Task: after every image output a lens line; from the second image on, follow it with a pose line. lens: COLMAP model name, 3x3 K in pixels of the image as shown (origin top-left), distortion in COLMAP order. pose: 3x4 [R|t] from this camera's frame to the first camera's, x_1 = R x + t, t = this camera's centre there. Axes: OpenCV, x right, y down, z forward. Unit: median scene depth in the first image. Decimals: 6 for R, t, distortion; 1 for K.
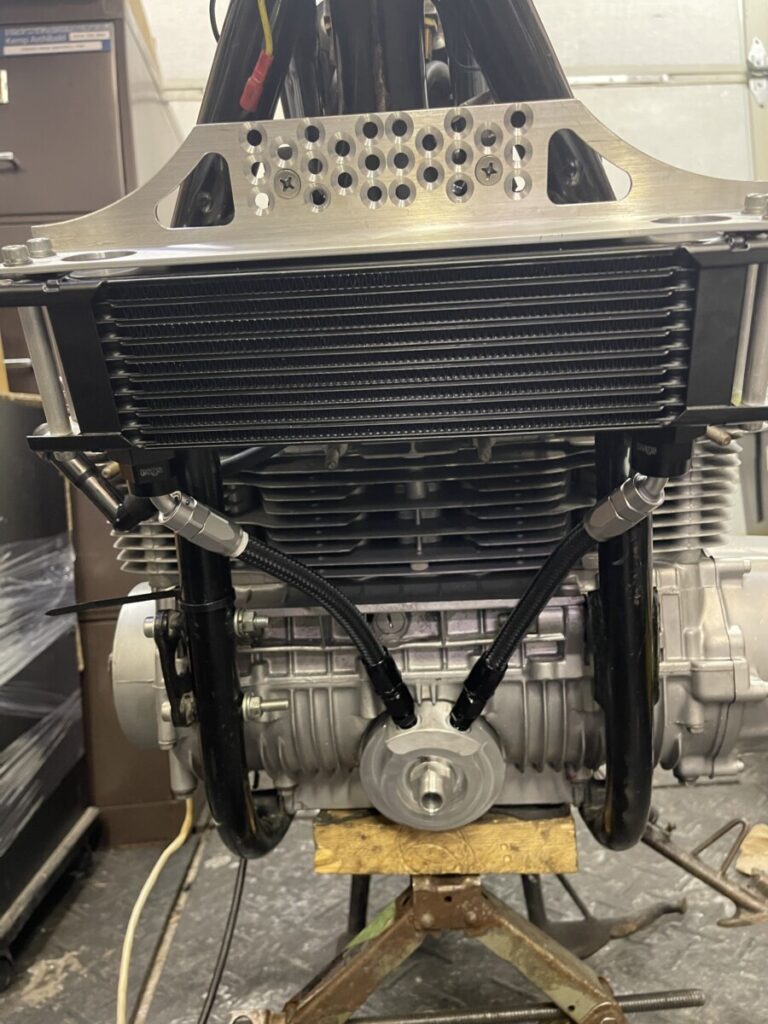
lens RADIAL K [[770.9, 0, 384.0], [0, 770.9, 512.0], [0, 0, 1]] dist [-0.001787, -0.004630]
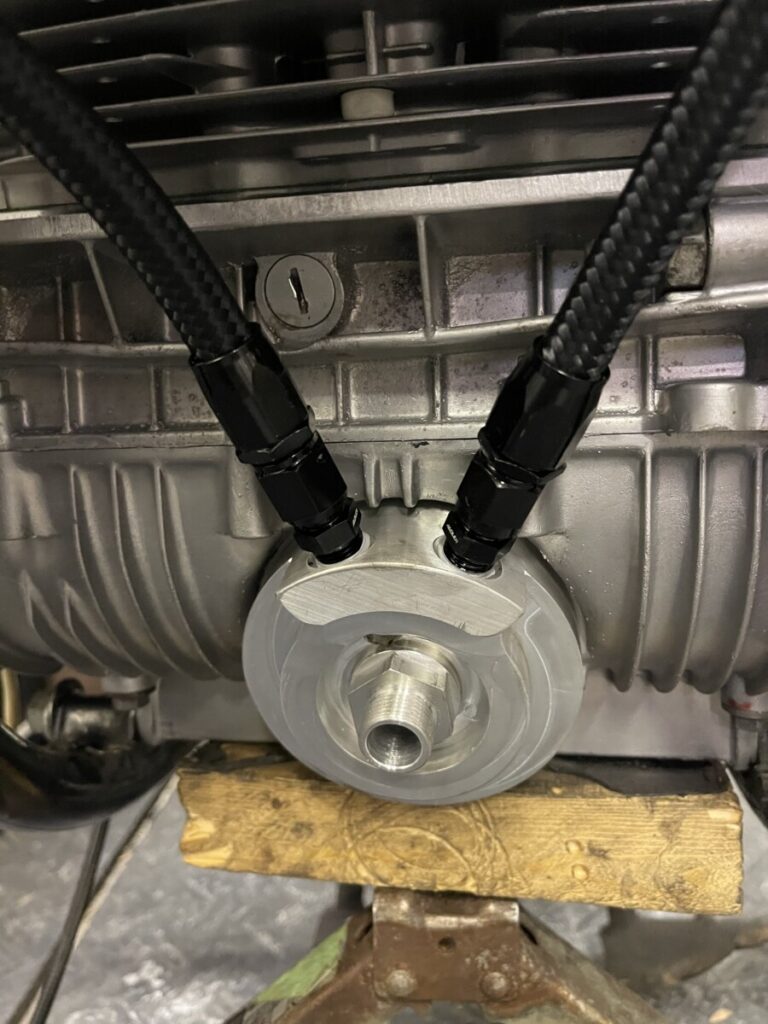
lens RADIAL K [[770.9, 0, 384.0], [0, 770.9, 512.0], [0, 0, 1]] dist [-0.001787, -0.004630]
pose [[0.994394, 0.029643, -0.101501, 0.084841], [-0.019174, 0.994537, 0.102610, 0.194425], [0.103988, -0.100089, 0.989530, 0.559515]]
